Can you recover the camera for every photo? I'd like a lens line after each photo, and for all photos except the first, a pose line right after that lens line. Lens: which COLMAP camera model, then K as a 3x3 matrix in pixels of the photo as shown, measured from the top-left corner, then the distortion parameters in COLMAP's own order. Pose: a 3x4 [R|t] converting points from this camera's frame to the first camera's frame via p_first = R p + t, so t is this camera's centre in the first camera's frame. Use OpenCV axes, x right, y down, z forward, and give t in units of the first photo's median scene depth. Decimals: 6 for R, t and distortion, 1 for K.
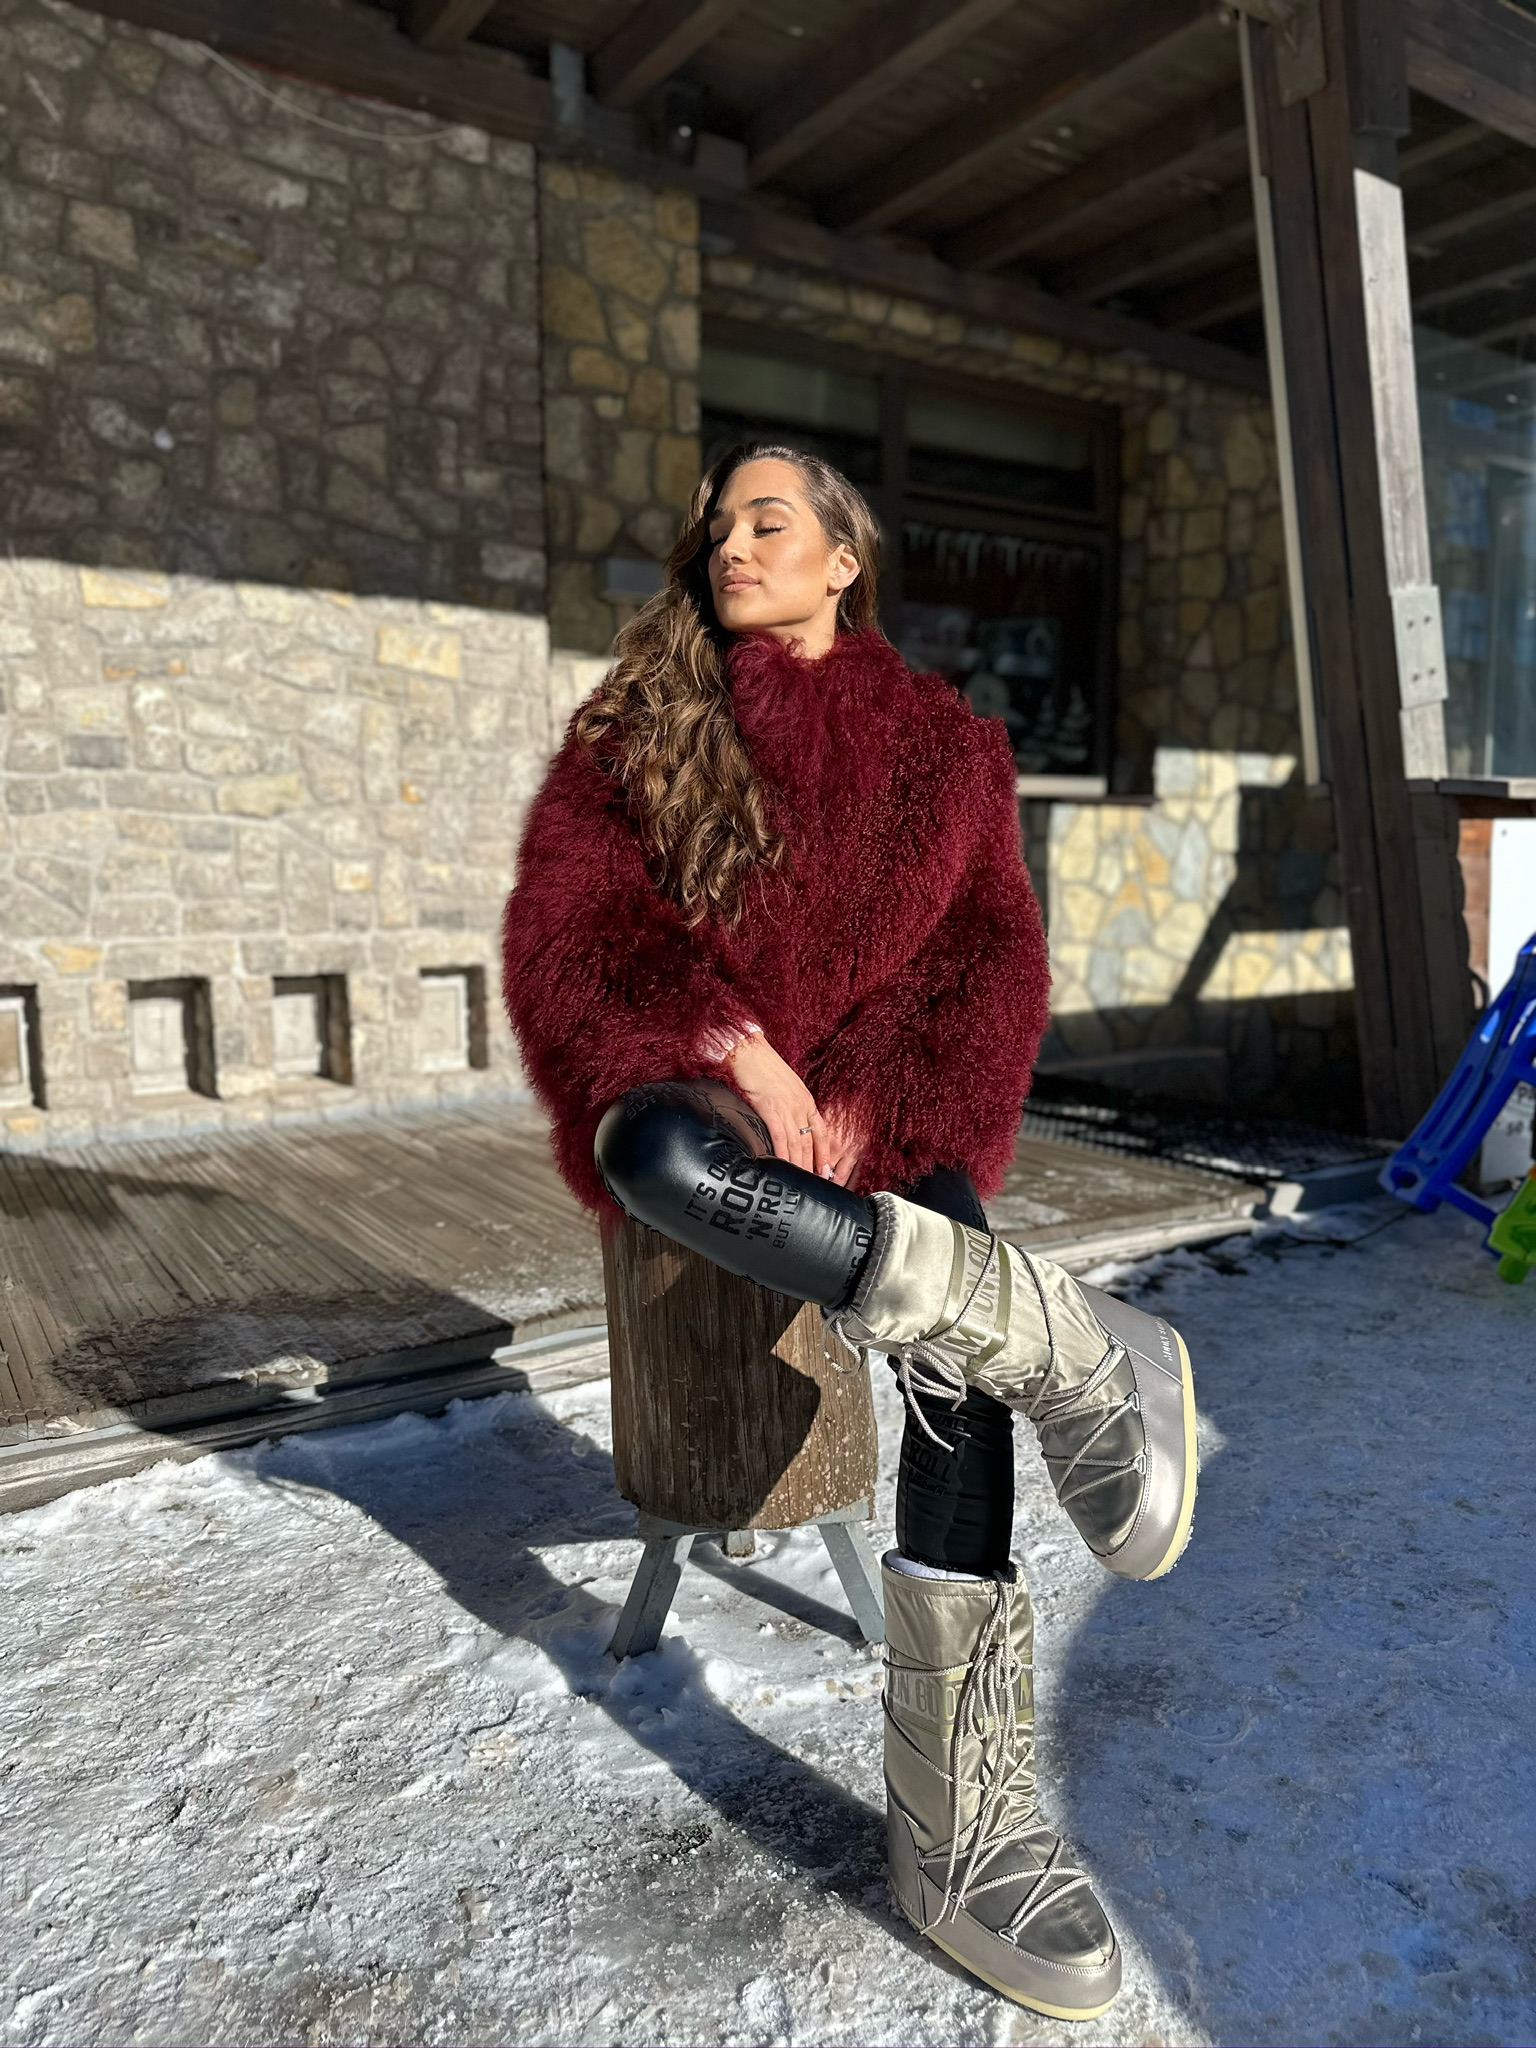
lens RADIAL K [[1450.7, 0, 772.2], [0, 1450.7, 1021.7], [0, 0, 1]] dist [-0.020709, 0.001547]
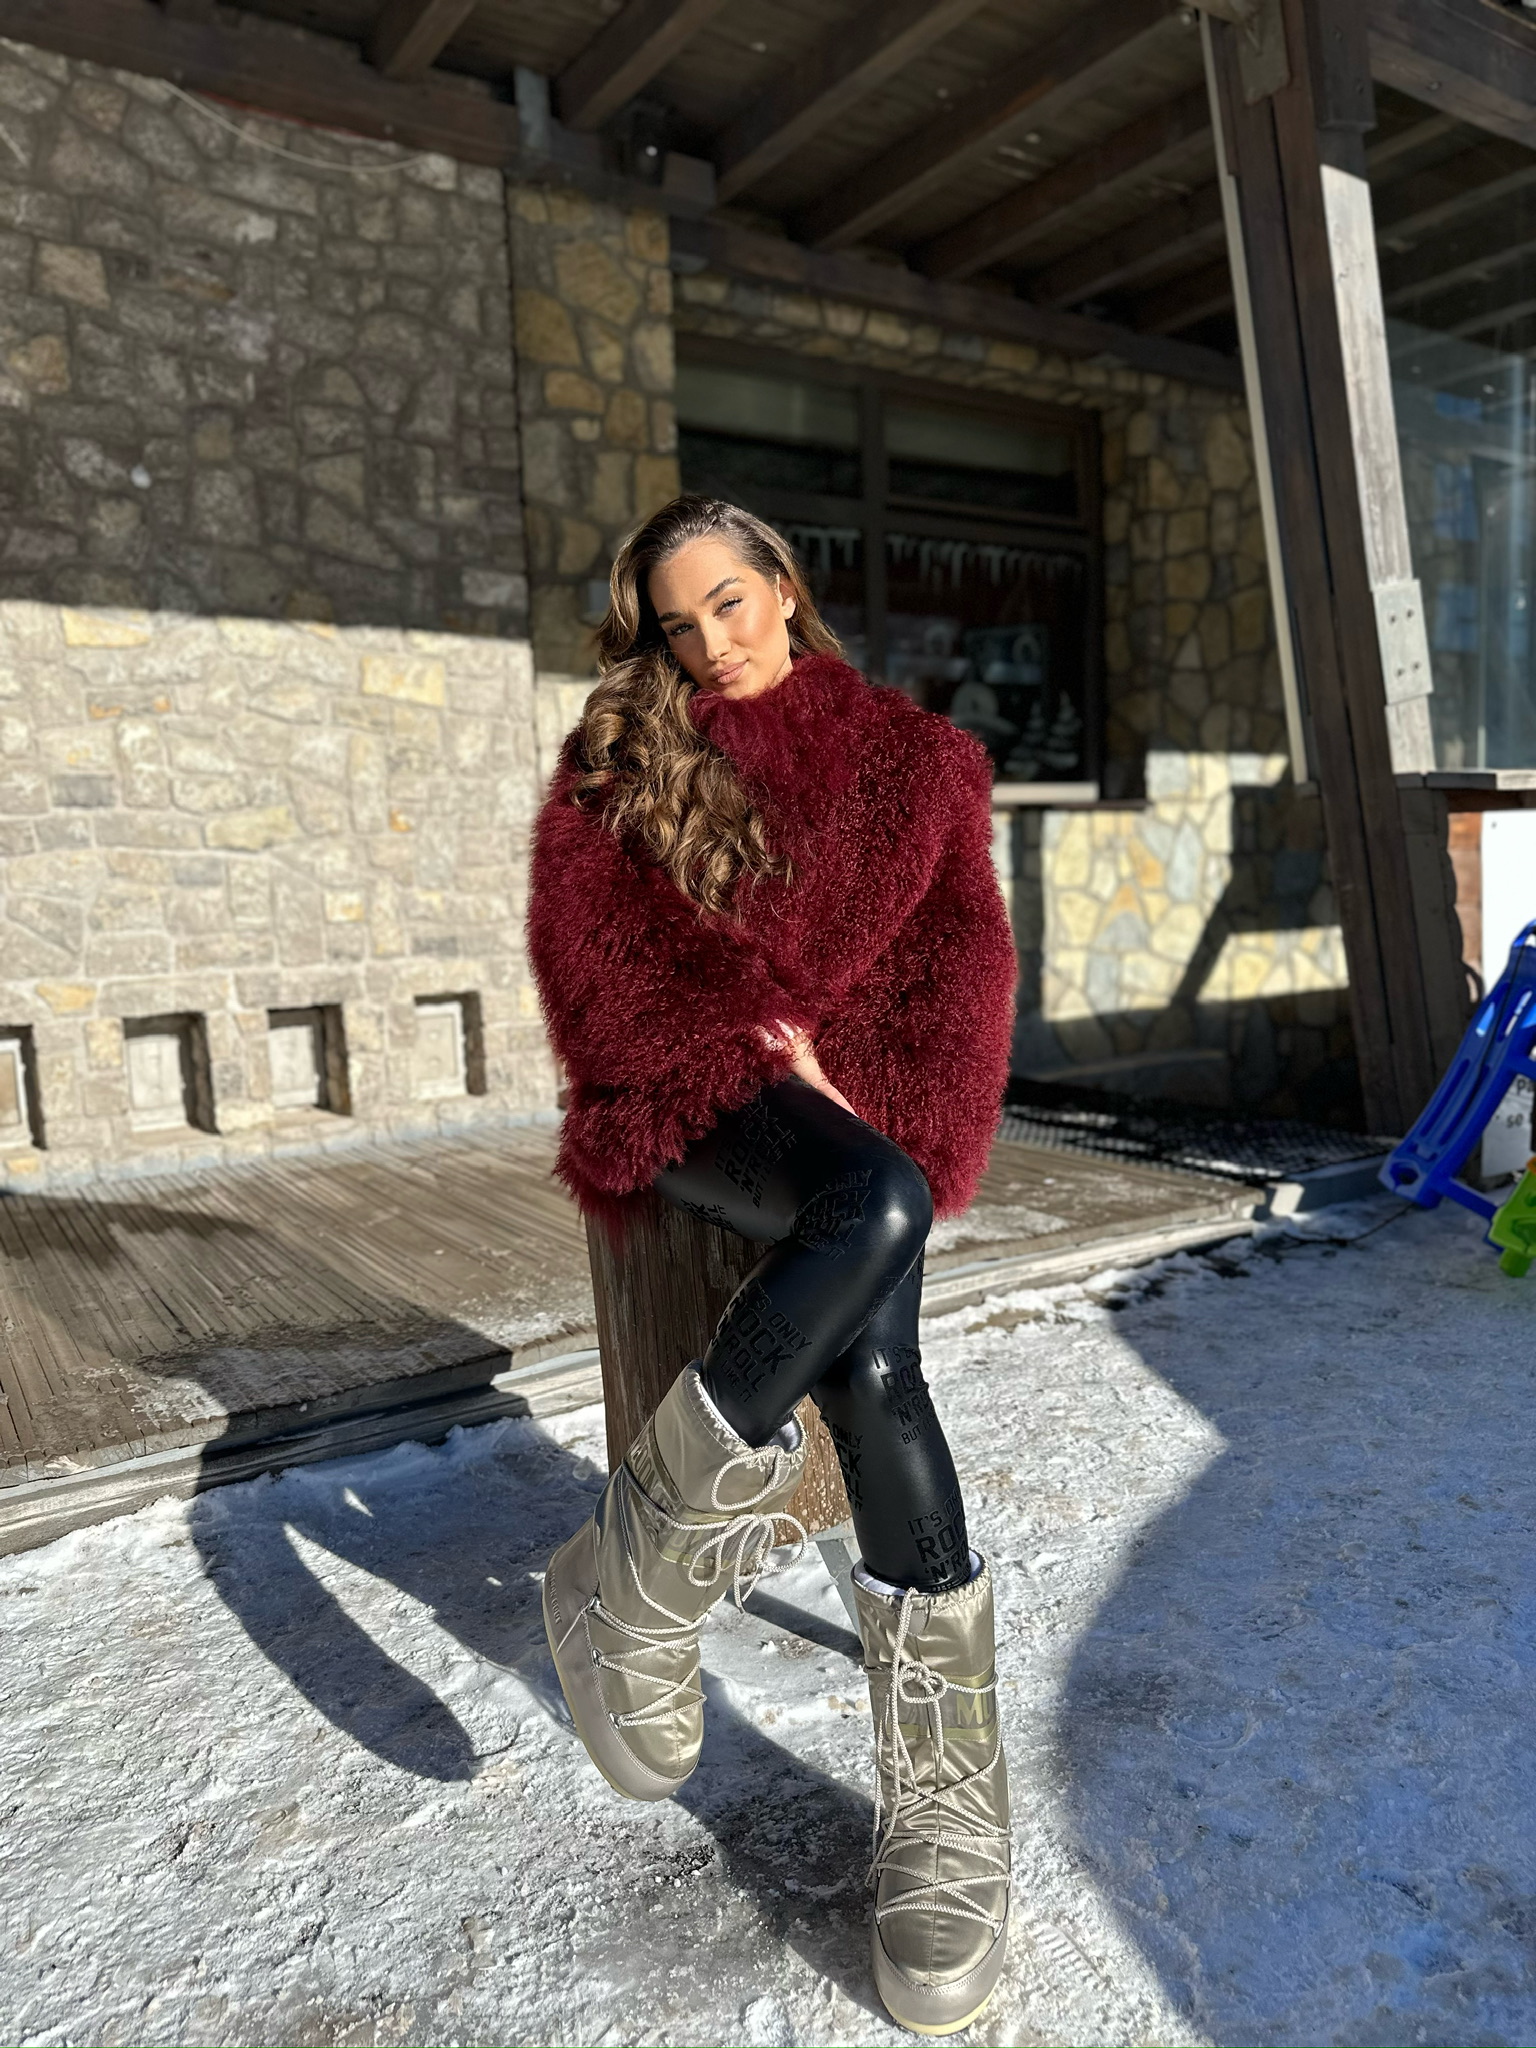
lens RADIAL K [[1450.7, 0, 770.6], [0, 1450.7, 1037.6], [0, 0, 1]] dist [-0.020709, 0.001547]
pose [[0.999455, -0.032650, -0.004884, 0.007587], [0.032650, 0.999467, -0.000088, -0.000391], [0.004884, -0.000072, 0.999988, 0.000602]]
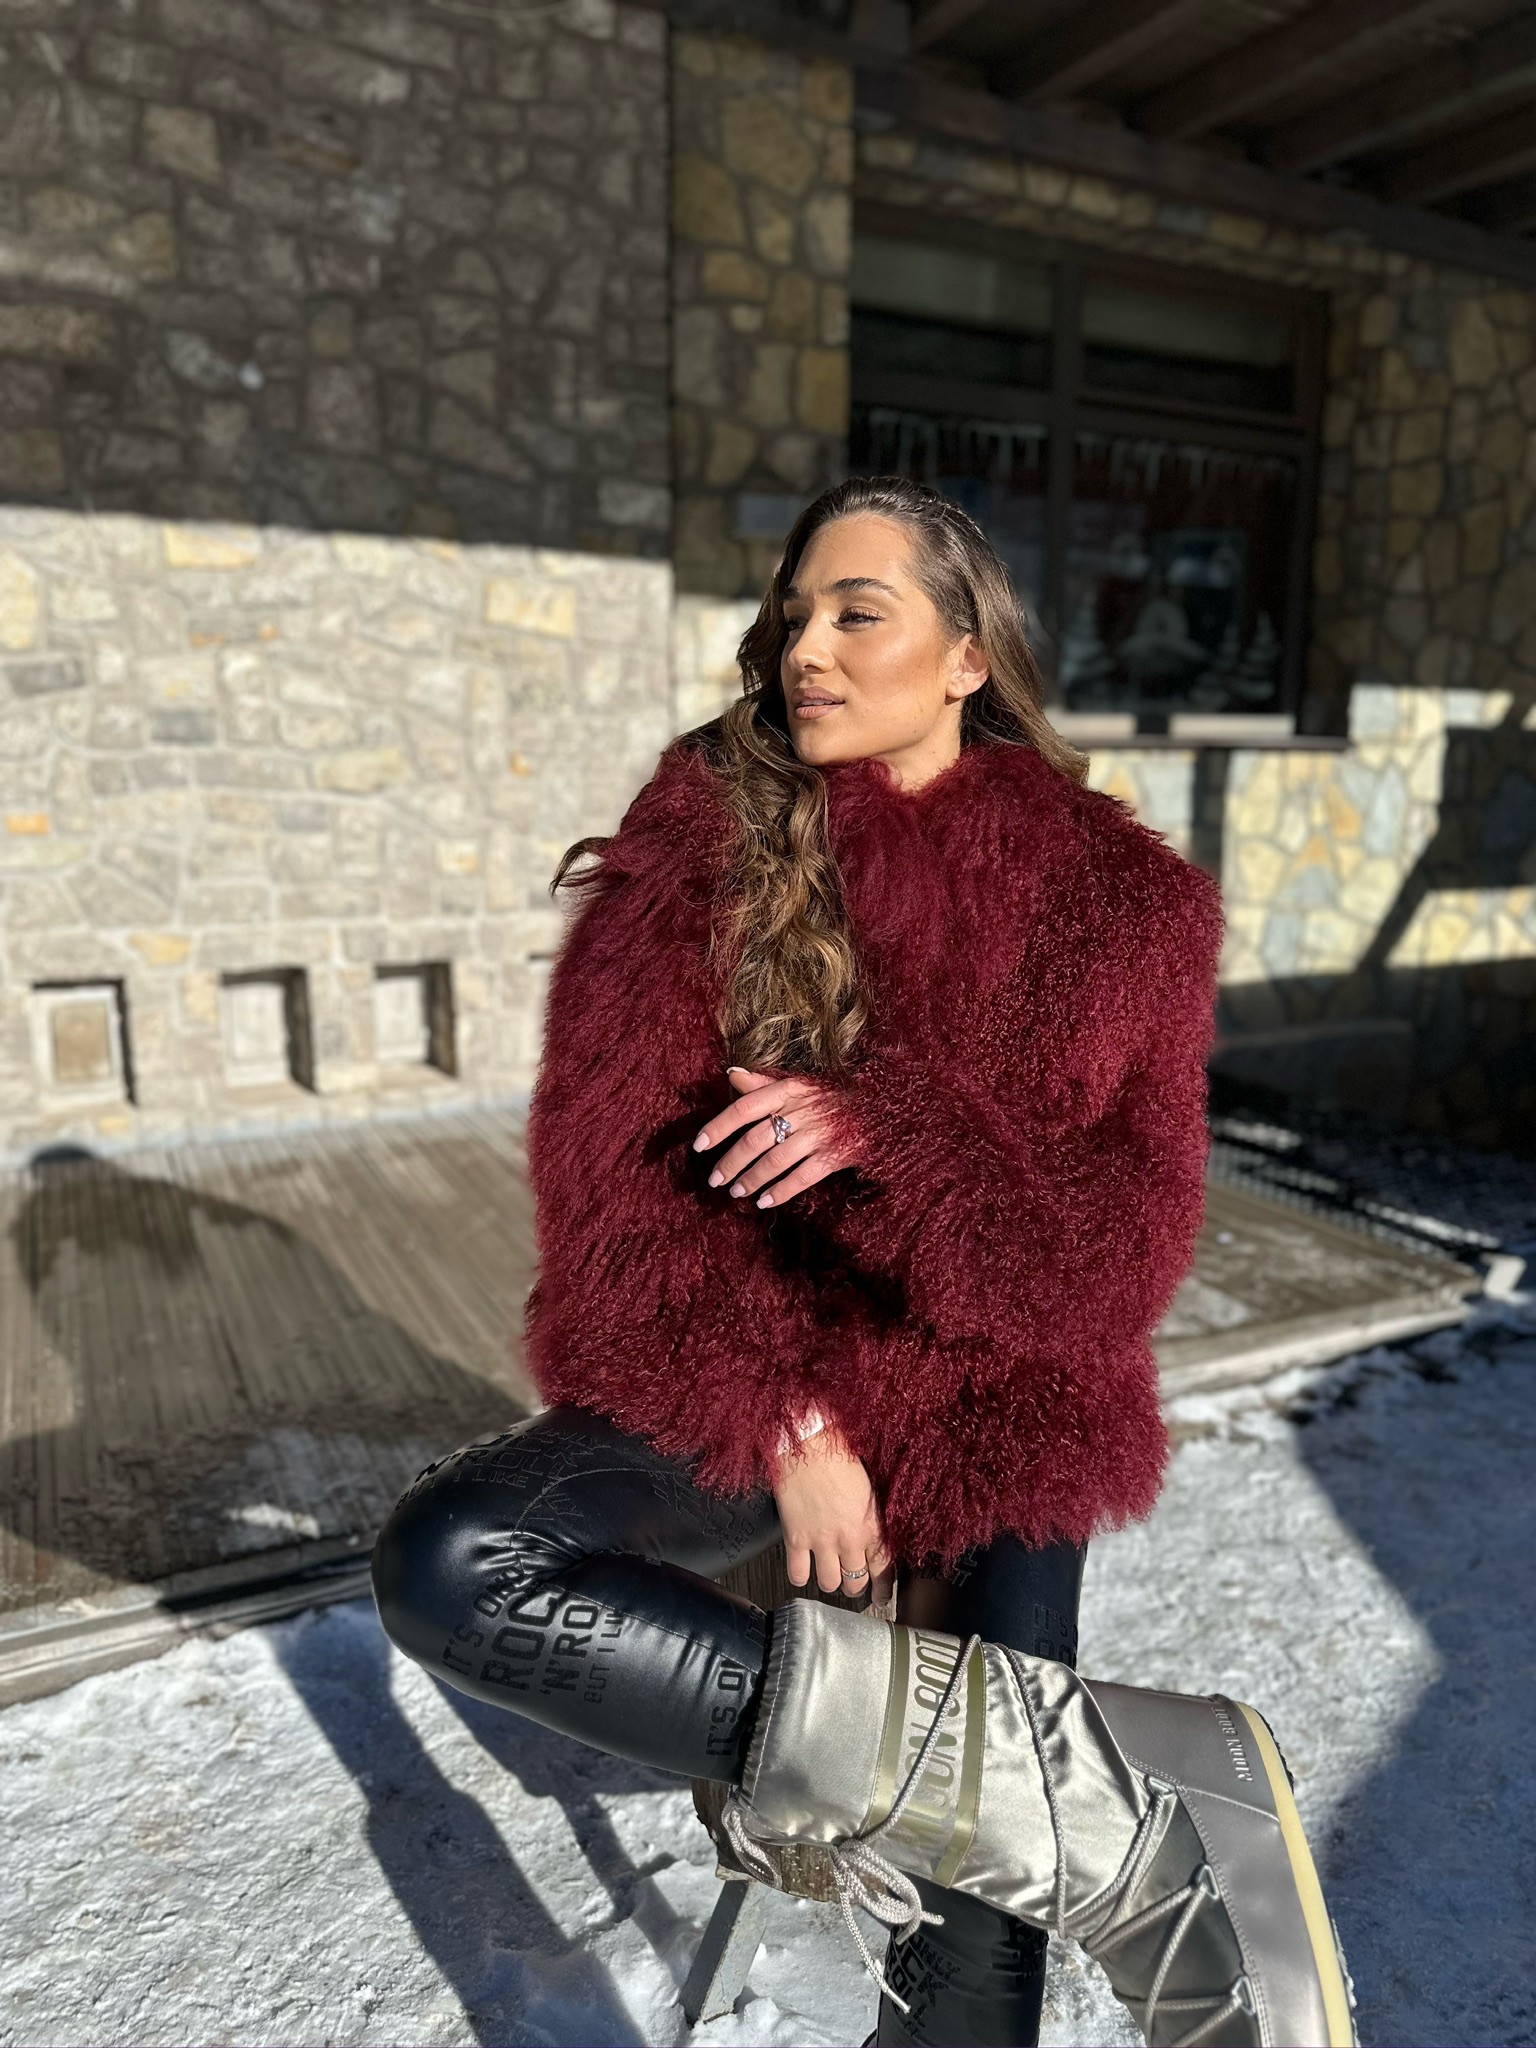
lens RADIAL K [[1450.7, 0, 766.2], [0, 1450.7, 1021.9], [0, 0, 1]] dist [-0.020709, 0.001547]
pose [[0.994516, 0.028657, -0.100580, 0.001048], [-0.020579, 0.996546, 0.080457, -0.081970], [0.102538, -0.077946, 0.991671, 0.108640]]
